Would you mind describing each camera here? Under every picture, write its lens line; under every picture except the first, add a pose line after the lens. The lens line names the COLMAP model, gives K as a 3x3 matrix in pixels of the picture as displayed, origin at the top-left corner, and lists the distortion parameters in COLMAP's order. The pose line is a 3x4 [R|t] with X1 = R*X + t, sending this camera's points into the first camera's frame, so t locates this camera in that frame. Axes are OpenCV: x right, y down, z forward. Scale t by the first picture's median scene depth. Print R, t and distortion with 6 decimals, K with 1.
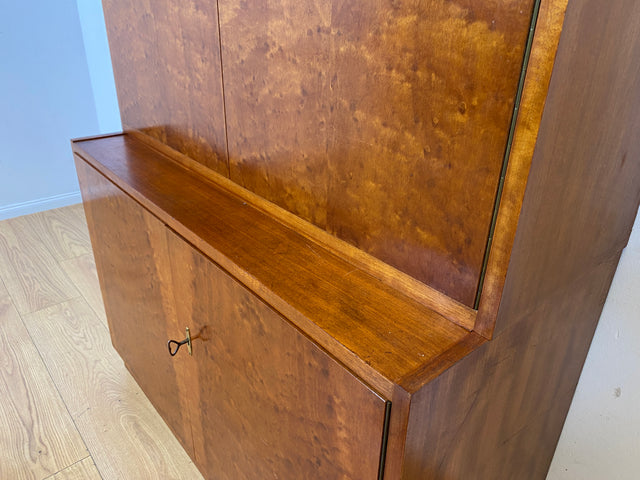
lens RADIAL K [[492.0, 0, 309.0], [0, 492.0, 238.0], [0, 0, 1]] dist [0.052837, -0.059138]
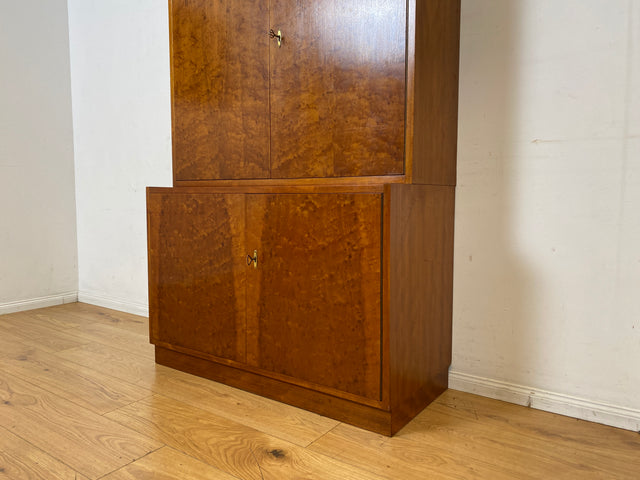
lens RADIAL K [[492.0, 0, 315.9], [0, 492.0, 235.7], [0, 0, 1]] dist [0.052837, -0.059138]
pose [[0.965634, -0.031493, 0.257990, -0.586592], [0.126847, 0.923489, -0.362046, 0.965195], [-0.226849, 0.382329, 0.895748, -0.822894]]
